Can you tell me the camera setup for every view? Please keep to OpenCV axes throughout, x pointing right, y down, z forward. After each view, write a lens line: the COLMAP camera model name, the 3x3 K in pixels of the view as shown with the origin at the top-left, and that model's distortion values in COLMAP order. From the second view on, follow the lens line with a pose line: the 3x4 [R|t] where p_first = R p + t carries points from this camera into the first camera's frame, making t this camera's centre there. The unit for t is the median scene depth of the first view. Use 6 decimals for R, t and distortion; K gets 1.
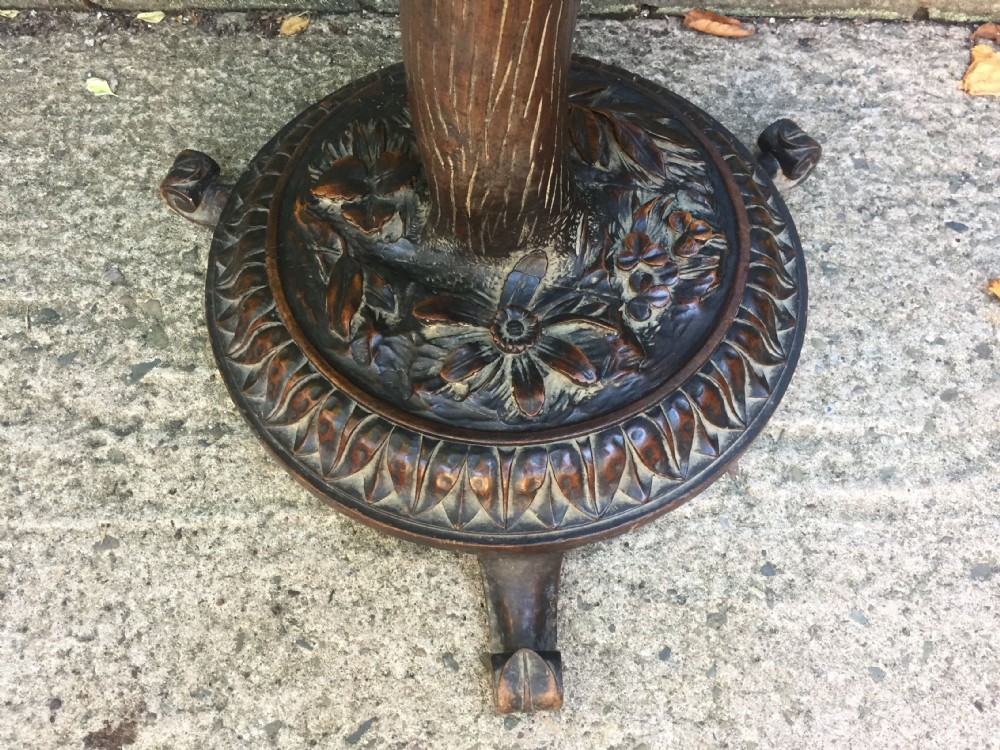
lens RADIAL K [[865.3, 0, 502.8], [0, 865.3, 376.8], [0, 0, 1]] dist [0.074307, -0.123779]
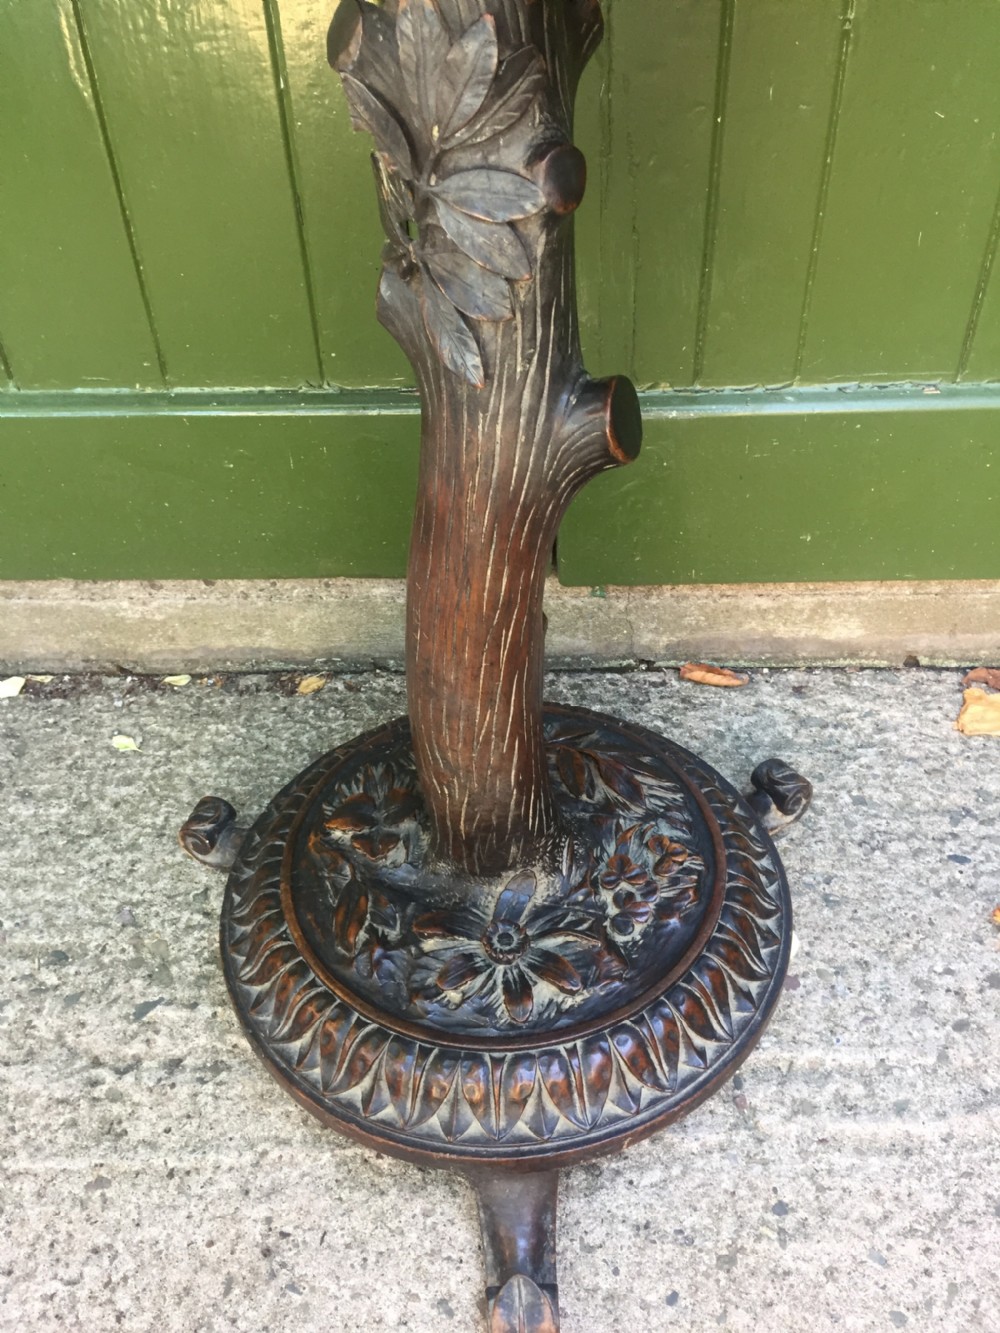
lens RADIAL K [[1153.4, 0, 502.9], [0, 1153.4, 672.1], [0, 0, 1]] dist [0.074307, -0.123779]
pose [[0.999174, -0.021423, -0.034535, 0.053462], [0.007001, 0.927805, -0.373000, 0.138584], [0.040033, 0.372450, 0.927188, -0.378677]]
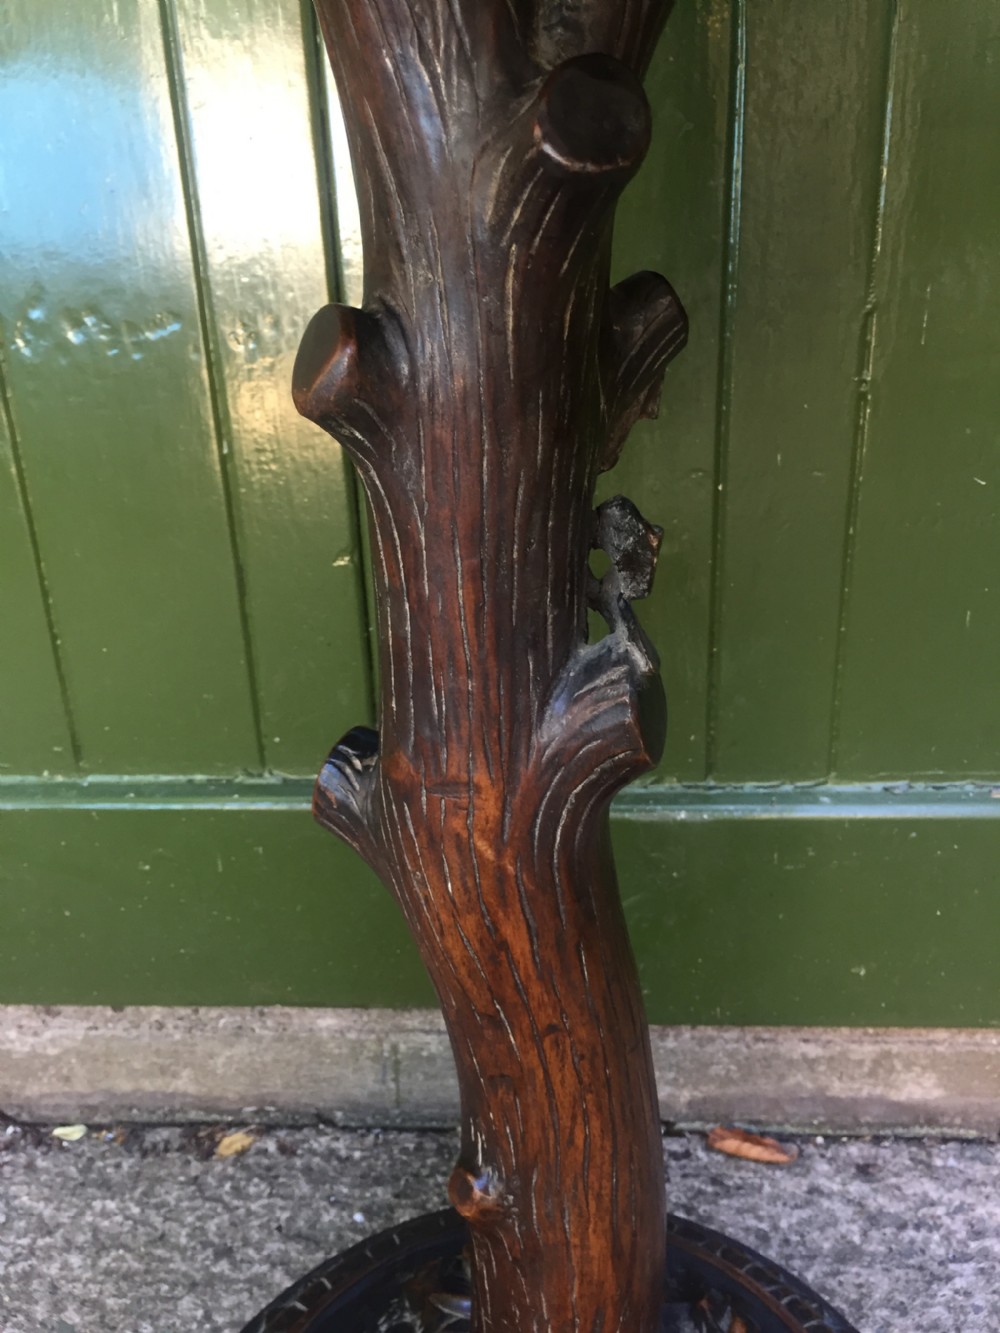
lens RADIAL K [[1158.0, 0, 509.2], [0, 1158.0, 670.8], [0, 0, 1]] dist [0.073165, -0.124827]
pose [[0.998057, -0.019760, -0.059088, 0.121219], [-0.022733, 0.767496, -0.640651, -0.053312], [0.058010, 0.640749, 0.765556, -0.154470]]
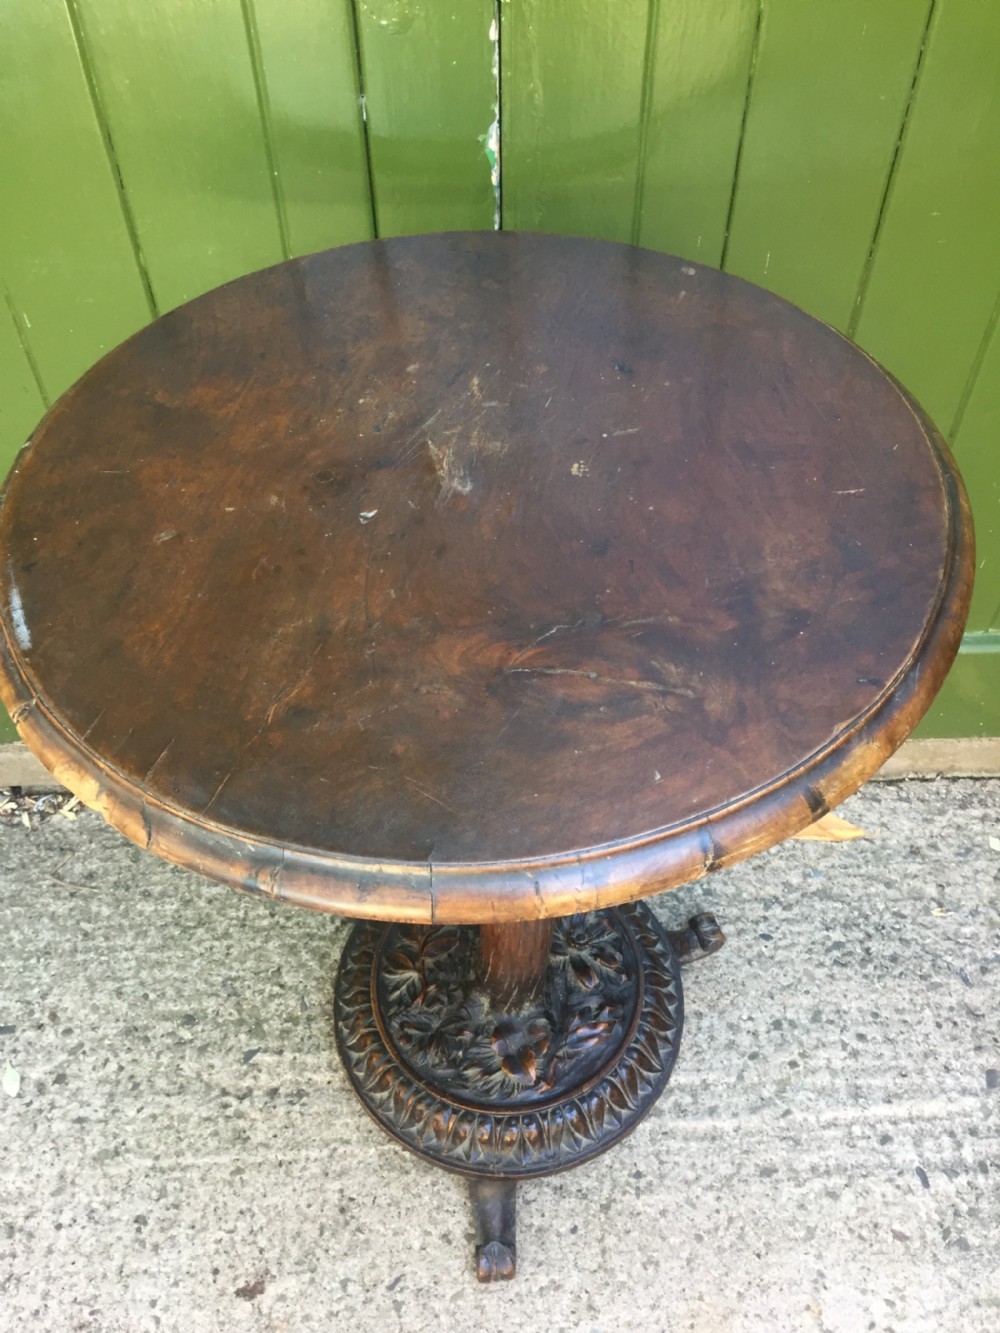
lens RADIAL K [[1153.4, 0, 510.3], [0, 1153.4, 670.7], [0, 0, 1]] dist [0.074307, -0.123779]
pose [[0.999558, -0.028191, 0.009387, 0.063180], [0.029594, 0.972775, -0.229854, -0.192451], [-0.002652, 0.230031, 0.973180, -1.263610]]
